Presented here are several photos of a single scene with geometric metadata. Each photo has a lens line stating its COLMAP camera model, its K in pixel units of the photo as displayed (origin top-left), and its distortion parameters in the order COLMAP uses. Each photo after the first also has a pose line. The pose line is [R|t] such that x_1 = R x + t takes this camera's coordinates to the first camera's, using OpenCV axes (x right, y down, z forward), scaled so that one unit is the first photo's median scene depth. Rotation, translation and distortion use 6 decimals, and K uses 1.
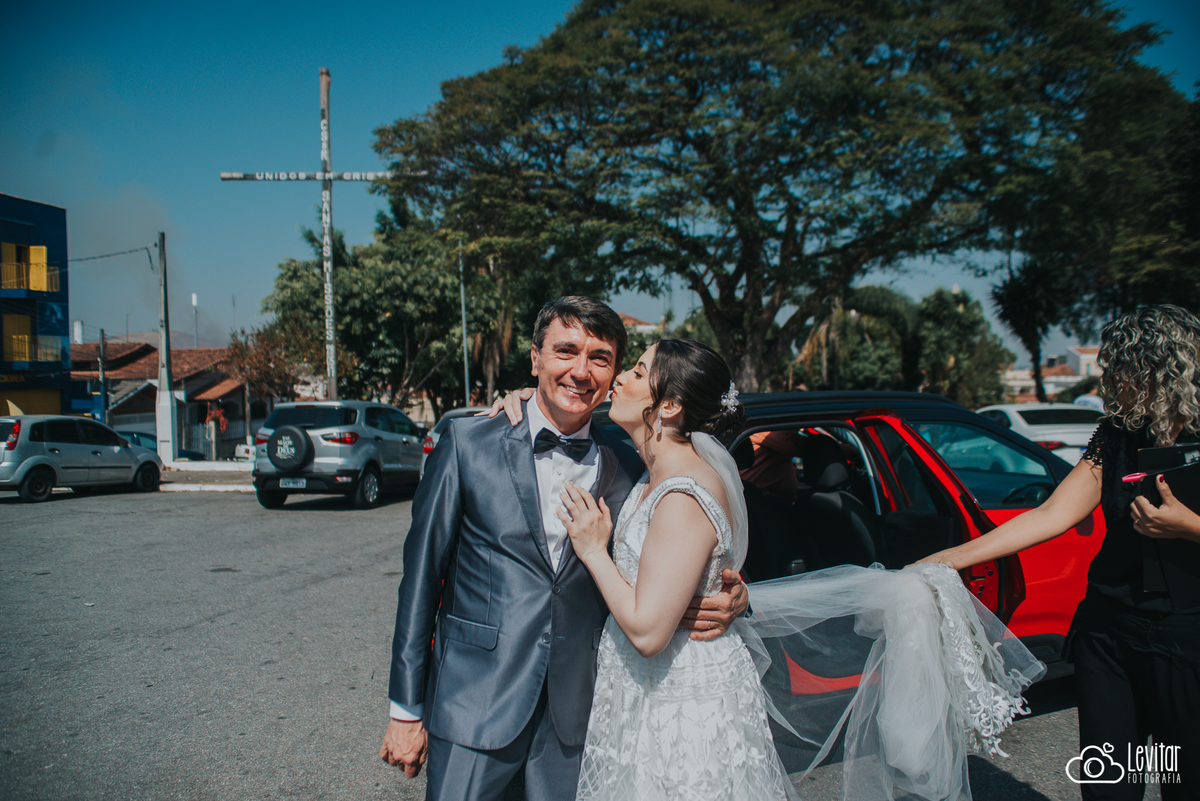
lens RADIAL K [[892.0, 0, 600.0], [0, 892.0, 400.5], [0, 0, 1]] dist [-0.066185, 0.004708]
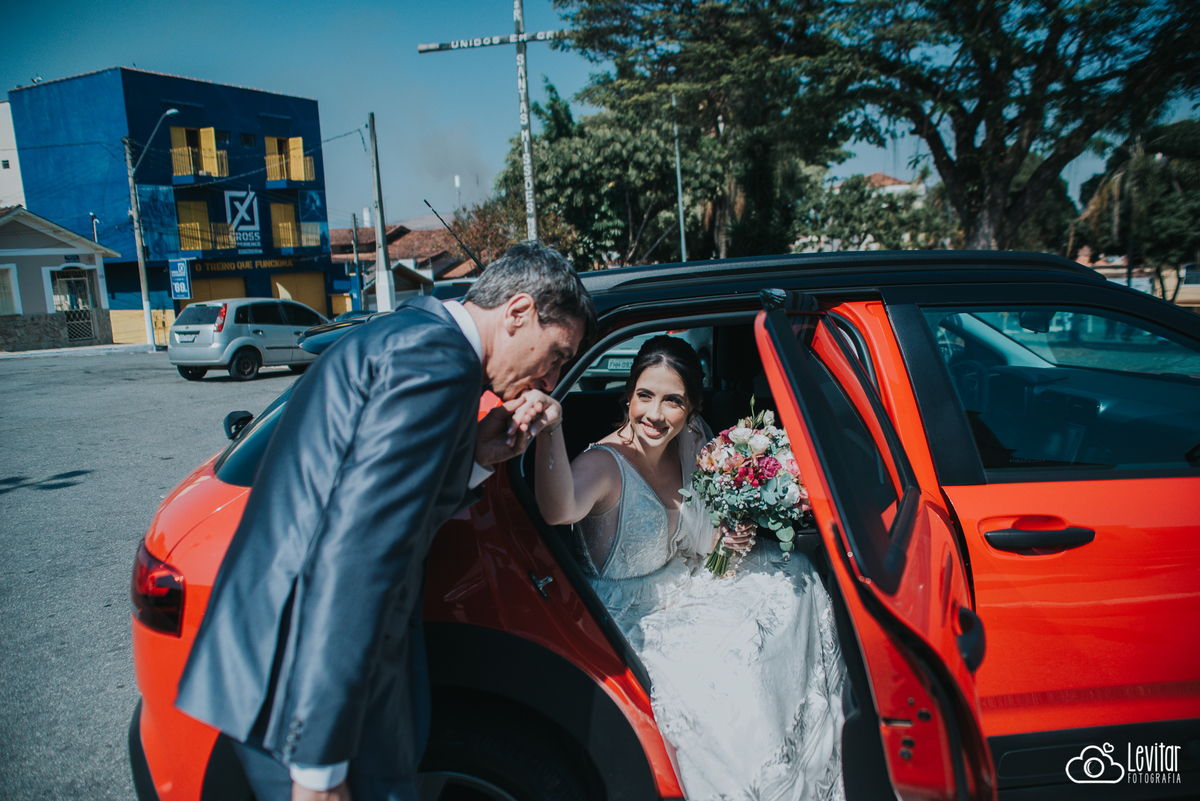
lens RADIAL K [[862.1, 0, 623.4], [0, 862.1, 404.6], [0, 0, 1]] dist [-0.090381, 0.088165]
pose [[0.953191, 0.022602, -0.301524, 0.062114], [0.023832, 0.988484, 0.149435, 0.000886], [0.301429, -0.149626, 0.941675, 0.090649]]
